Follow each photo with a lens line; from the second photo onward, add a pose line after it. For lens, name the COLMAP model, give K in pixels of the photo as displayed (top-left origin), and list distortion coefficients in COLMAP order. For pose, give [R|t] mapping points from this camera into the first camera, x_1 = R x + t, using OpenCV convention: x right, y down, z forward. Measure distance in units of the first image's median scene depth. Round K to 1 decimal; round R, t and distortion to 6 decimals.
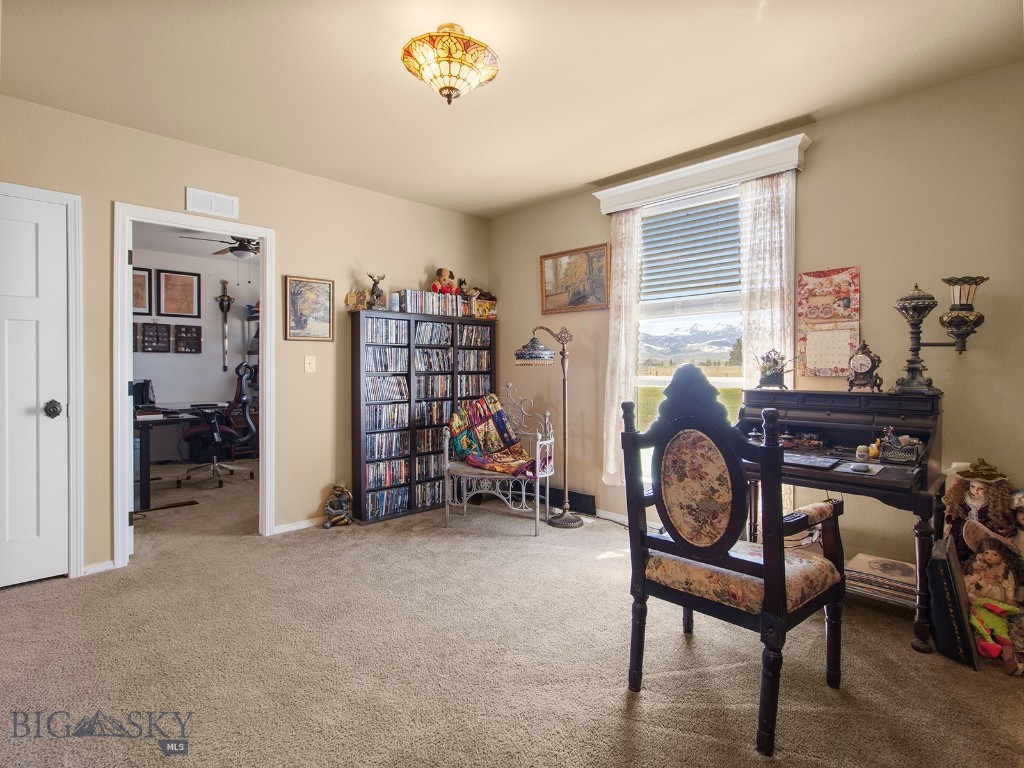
lens RADIAL K [[535.1, 0, 510.1], [0, 535.1, 375.2], [0, 0, 1]] dist [0.007230, -0.000100]
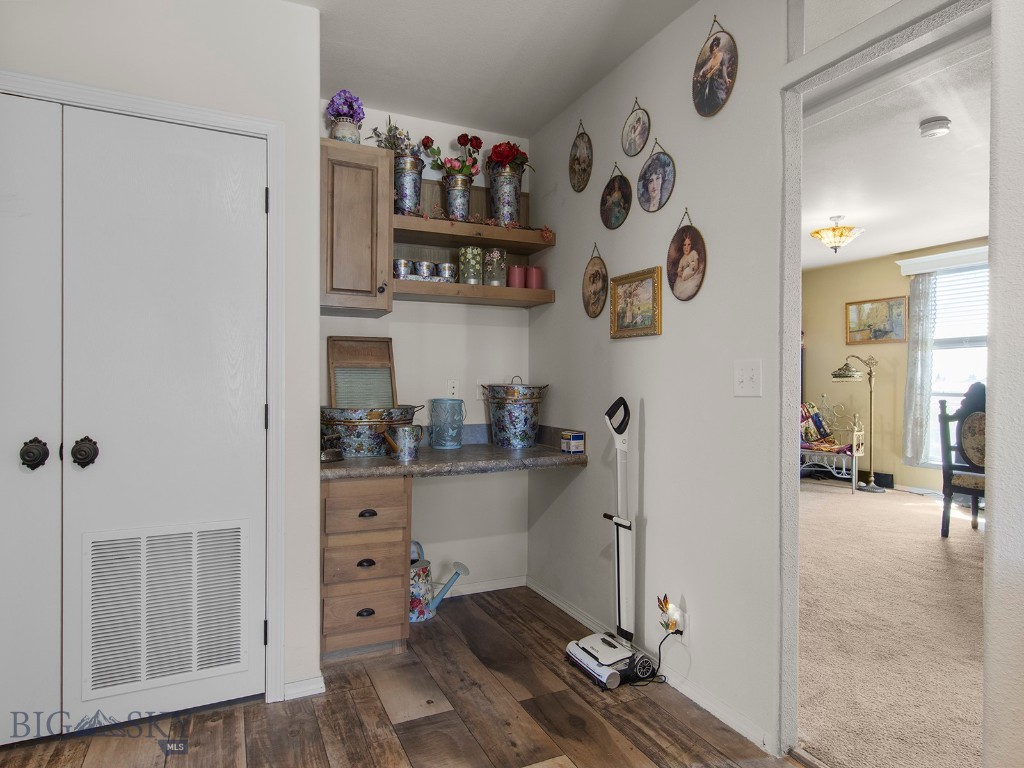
lens RADIAL K [[589.5, 0, 513.3], [0, 589.5, 388.8], [0, 0, 1]] dist [0.003528, 0.000627]
pose [[0.944956, 0.010517, -0.327028, -0.290437], [-0.011987, 0.999925, -0.002479, 0.015416], [0.326978, 0.006262, 0.945011, -0.824164]]
